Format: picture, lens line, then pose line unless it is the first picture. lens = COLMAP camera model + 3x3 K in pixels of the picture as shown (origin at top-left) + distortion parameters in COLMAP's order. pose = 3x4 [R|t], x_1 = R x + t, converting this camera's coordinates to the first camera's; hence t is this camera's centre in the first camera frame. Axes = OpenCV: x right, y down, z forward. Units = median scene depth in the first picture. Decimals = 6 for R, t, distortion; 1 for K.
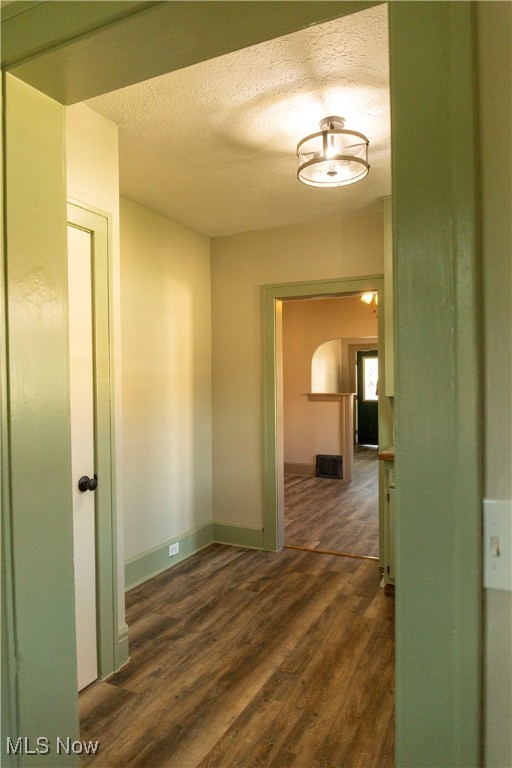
lens RADIAL K [[523.9, 0, 256.0], [0, 523.9, 384.0], [0, 0, 1]] dist [-0.028917, -0.002576]
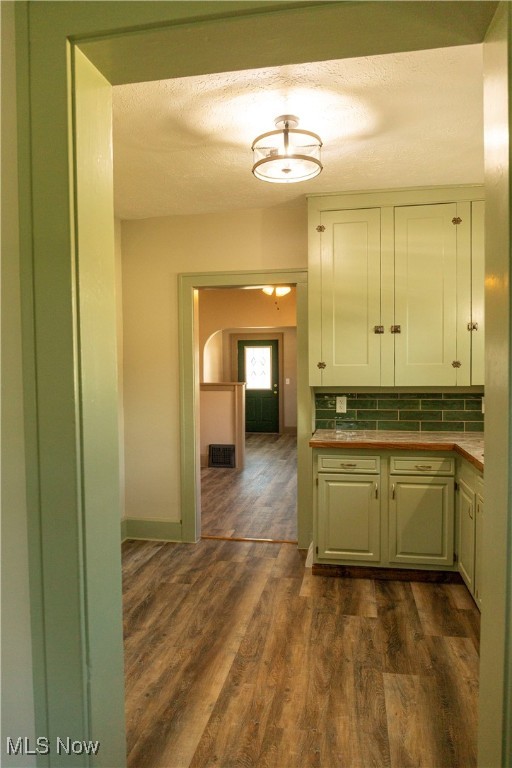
lens RADIAL K [[536.1, 0, 252.7], [0, 536.1, 384.7], [0, 0, 1]] dist [-0.029060, -0.003594]
pose [[0.966020, -0.007399, 0.258363, -0.162858], [0.001544, 0.999737, 0.022860, -0.004828], [-0.258464, -0.021685, 0.965777, -0.007709]]
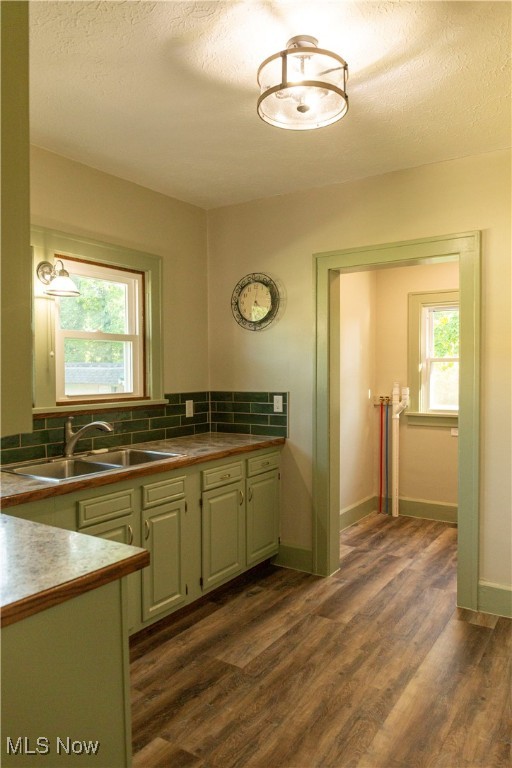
lens RADIAL K [[523.9, 0, 256.0], [0, 523.9, 384.0], [0, 0, 1]] dist [-0.028917, -0.002576]
pose [[-0.990676, 0.012049, 0.135703, 0.098656], [0.015660, 0.999550, 0.025574, -0.011305], [-0.135334, 0.027460, -0.990419, 1.511748]]
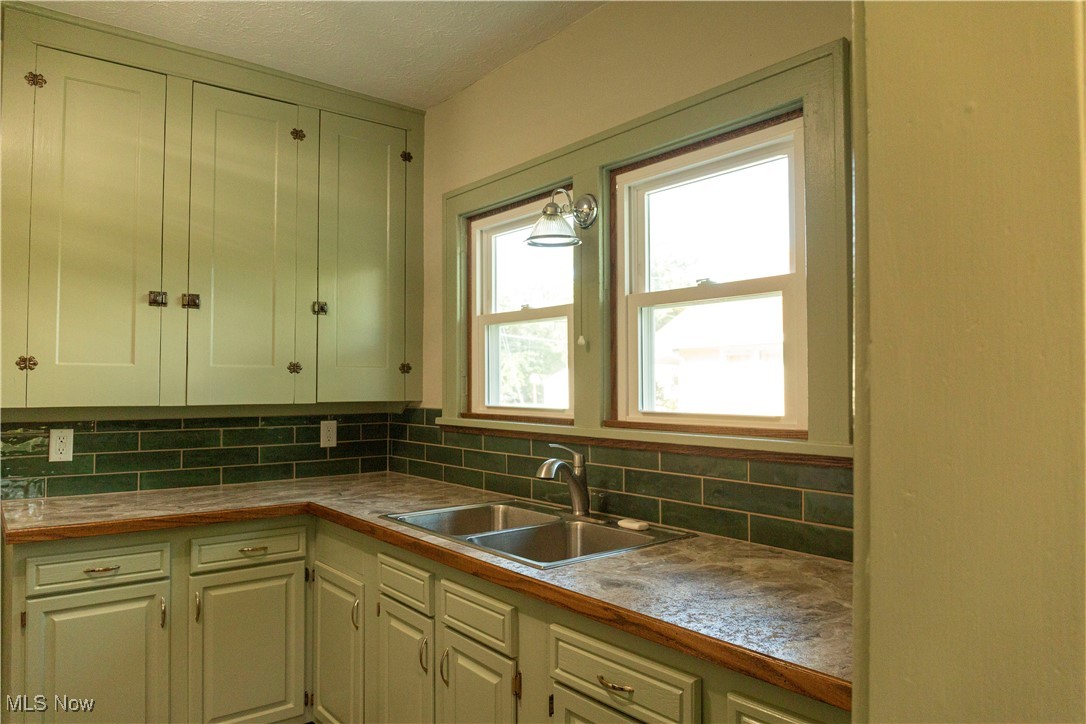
lens RADIAL K [[723.5, 0, 547.6], [0, 723.5, 359.3], [0, 0, 1]] dist [-0.031569, -0.006713]
pose [[0.421549, 0.039270, 0.905955, -0.149082], [-0.000055, 0.999063, -0.043281, 0.008288], [-0.906806, 0.018195, 0.421156, 0.315210]]
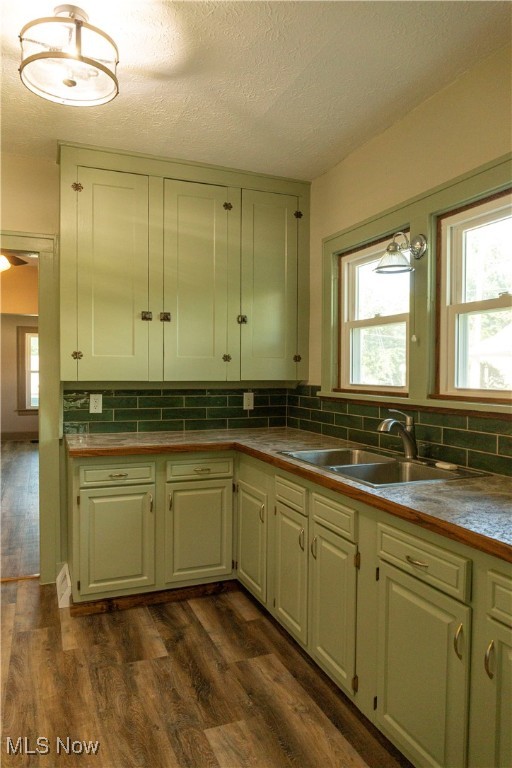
lens RADIAL K [[523.9, 0, 256.0], [0, 523.9, 384.0], [0, 0, 1]] dist [-0.028917, -0.002576]
pose [[0.667223, -0.005031, 0.744841, -0.195939], [-0.009623, 0.999836, 0.015373, 0.015210], [-0.744796, -0.017424, 0.667065, 0.248229]]
